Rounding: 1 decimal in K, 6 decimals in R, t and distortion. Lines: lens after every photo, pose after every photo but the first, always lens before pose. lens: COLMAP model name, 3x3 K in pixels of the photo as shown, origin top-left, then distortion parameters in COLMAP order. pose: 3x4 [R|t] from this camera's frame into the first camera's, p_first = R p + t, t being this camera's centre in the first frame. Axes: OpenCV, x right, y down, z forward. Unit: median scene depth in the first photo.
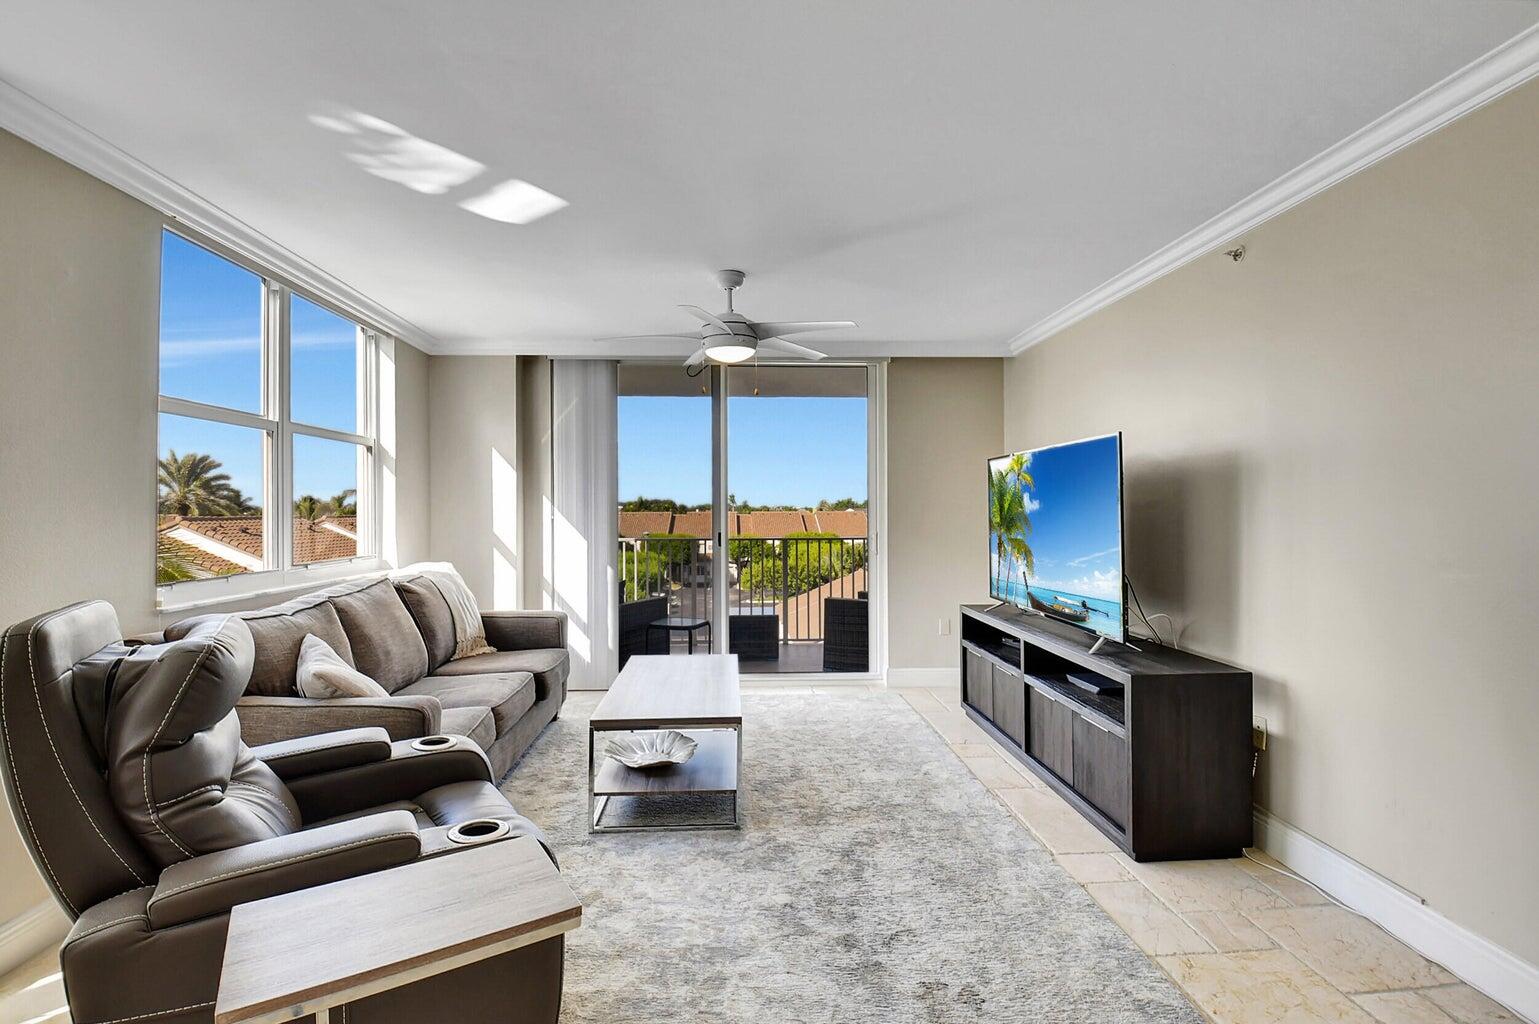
lens RADIAL K [[704.5, 0, 769.5], [0, 704.5, 491.8], [0, 0, 1]] dist [0.022260, -0.025058]
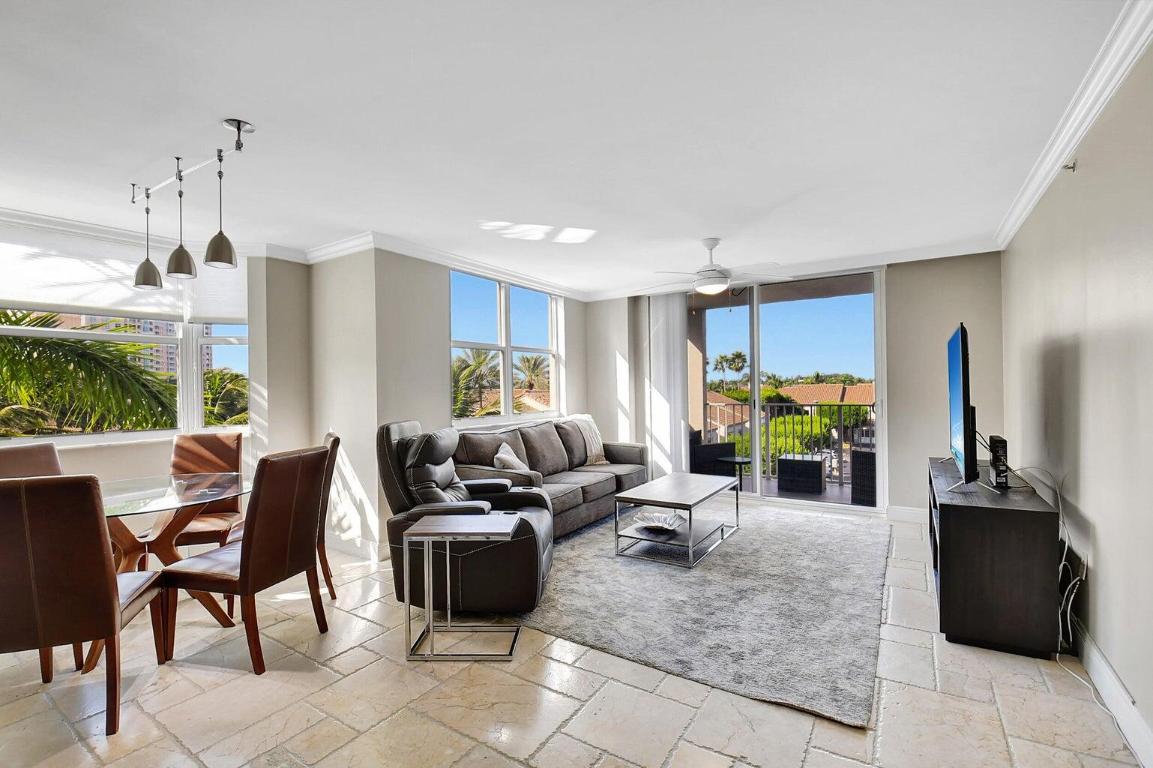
lens RADIAL K [[527.8, 0, 576.5], [0, 527.8, 368.8], [0, 0, 1]] dist [0.022260, -0.025058]
pose [[0.808482, -0.028763, -0.587817, 0.413793], [0.027404, 0.999561, -0.011218, -0.007108], [0.587882, -0.007039, 0.808916, -0.177573]]
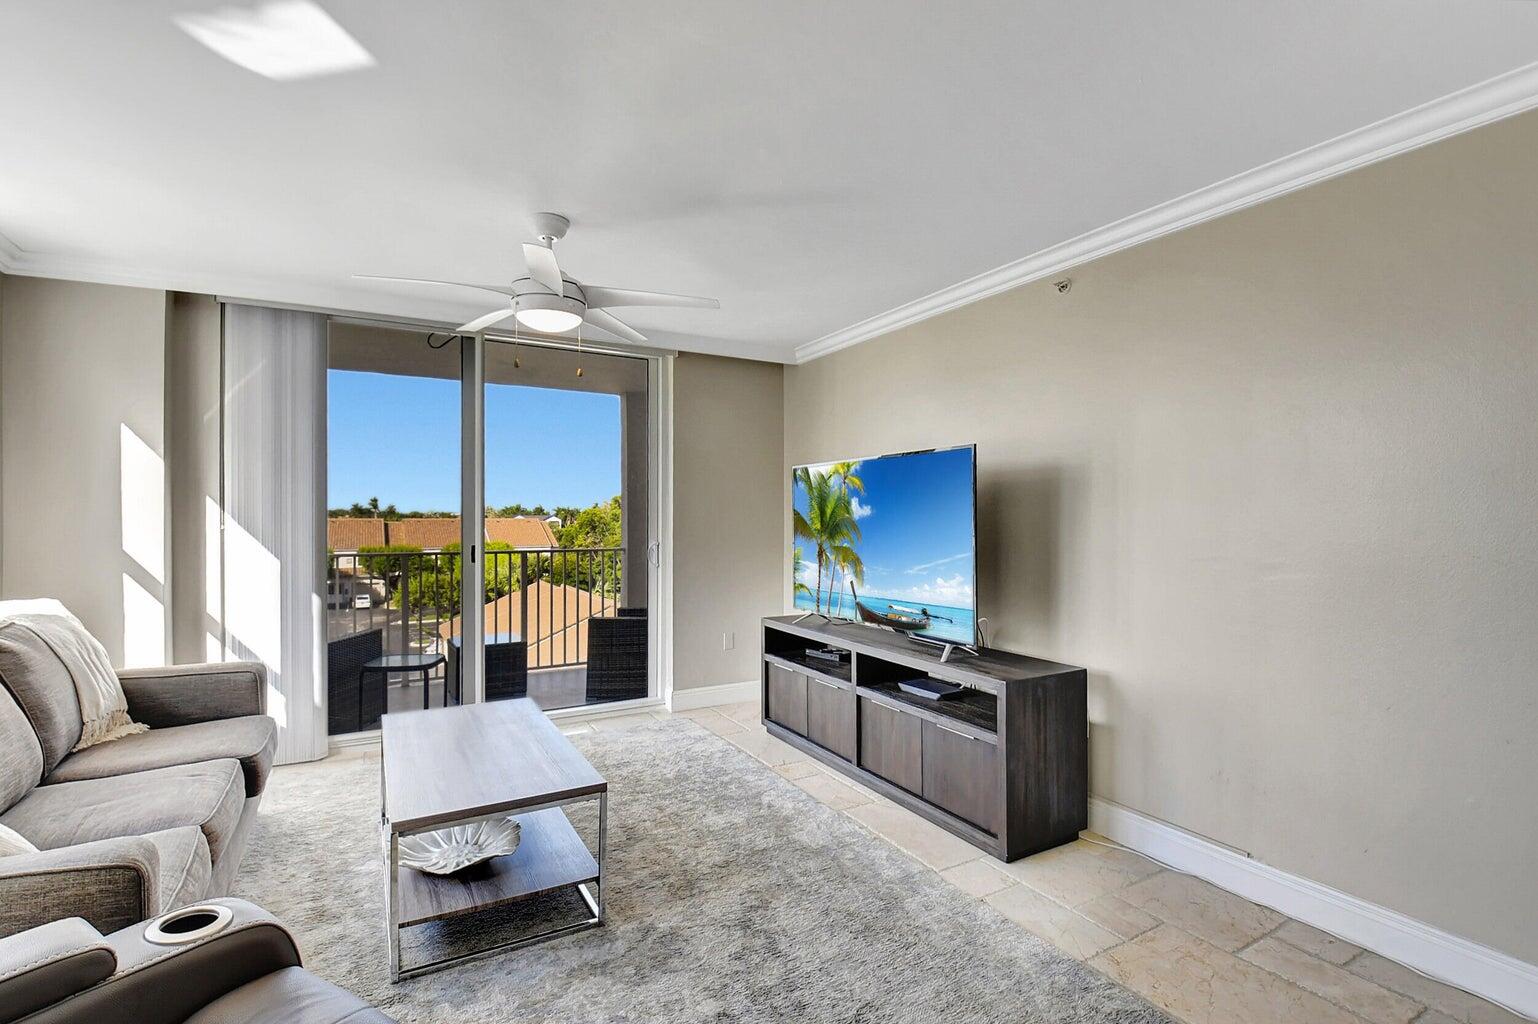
lens RADIAL K [[713.0, 0, 771.1], [0, 713.0, 505.5], [0, 0, 1]] dist [0.020416, -0.027454]
pose [[0.896037, 0.009680, 0.443874, -0.188530], [-0.013955, 0.999882, 0.006366, 0.003045], [-0.443760, -0.011898, 0.896067, 0.170961]]
